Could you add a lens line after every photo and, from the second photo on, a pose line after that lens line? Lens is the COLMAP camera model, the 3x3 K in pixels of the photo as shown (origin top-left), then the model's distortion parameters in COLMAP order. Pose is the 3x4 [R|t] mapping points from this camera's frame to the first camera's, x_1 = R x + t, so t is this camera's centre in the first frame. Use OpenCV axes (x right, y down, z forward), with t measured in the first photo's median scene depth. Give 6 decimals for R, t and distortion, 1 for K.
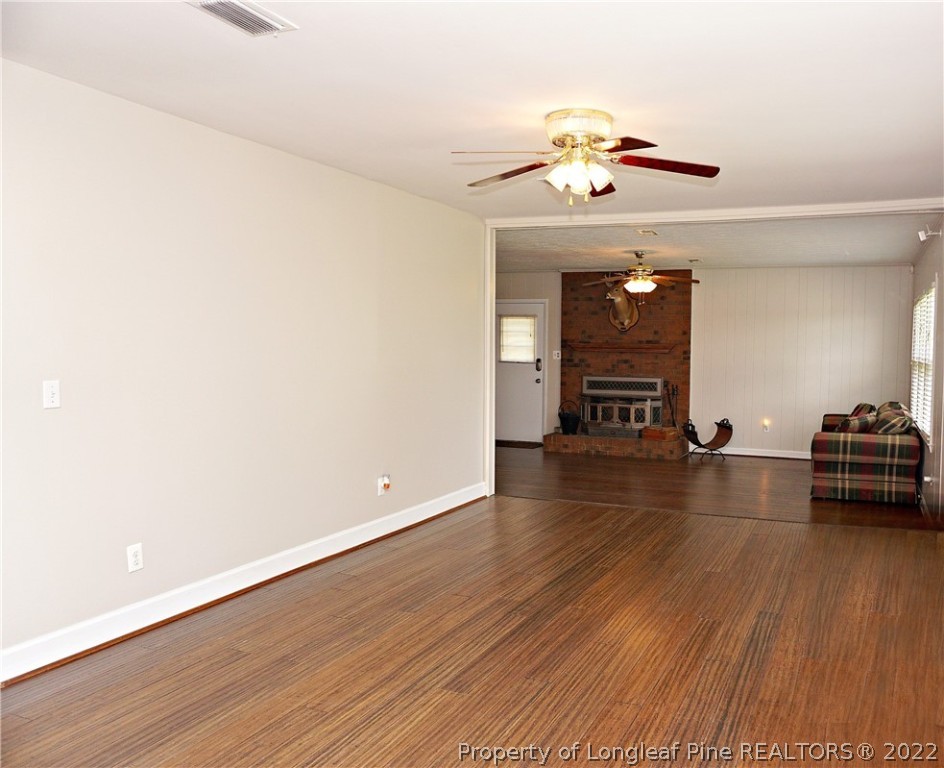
lens RADIAL K [[755.8, 0, 575.9], [0, 755.8, 385.1], [0, 0, 1]] dist [-0.058027, 0.001415]
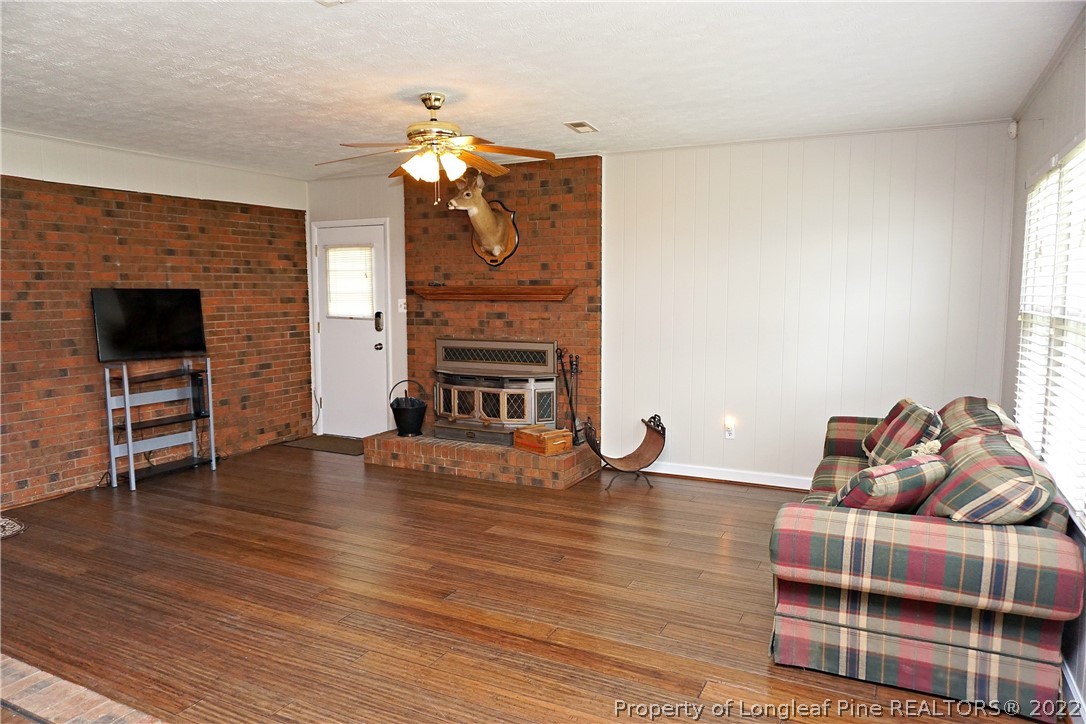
lens RADIAL K [[717.3, 0, 542.0], [0, 717.3, 367.2], [0, 0, 1]] dist [-0.062015, 0.040867]
pose [[0.994203, -0.002590, -0.107491, 0.165339], [0.008366, 0.998543, 0.053315, -0.020782], [0.107196, -0.053905, 0.992775, 0.439262]]
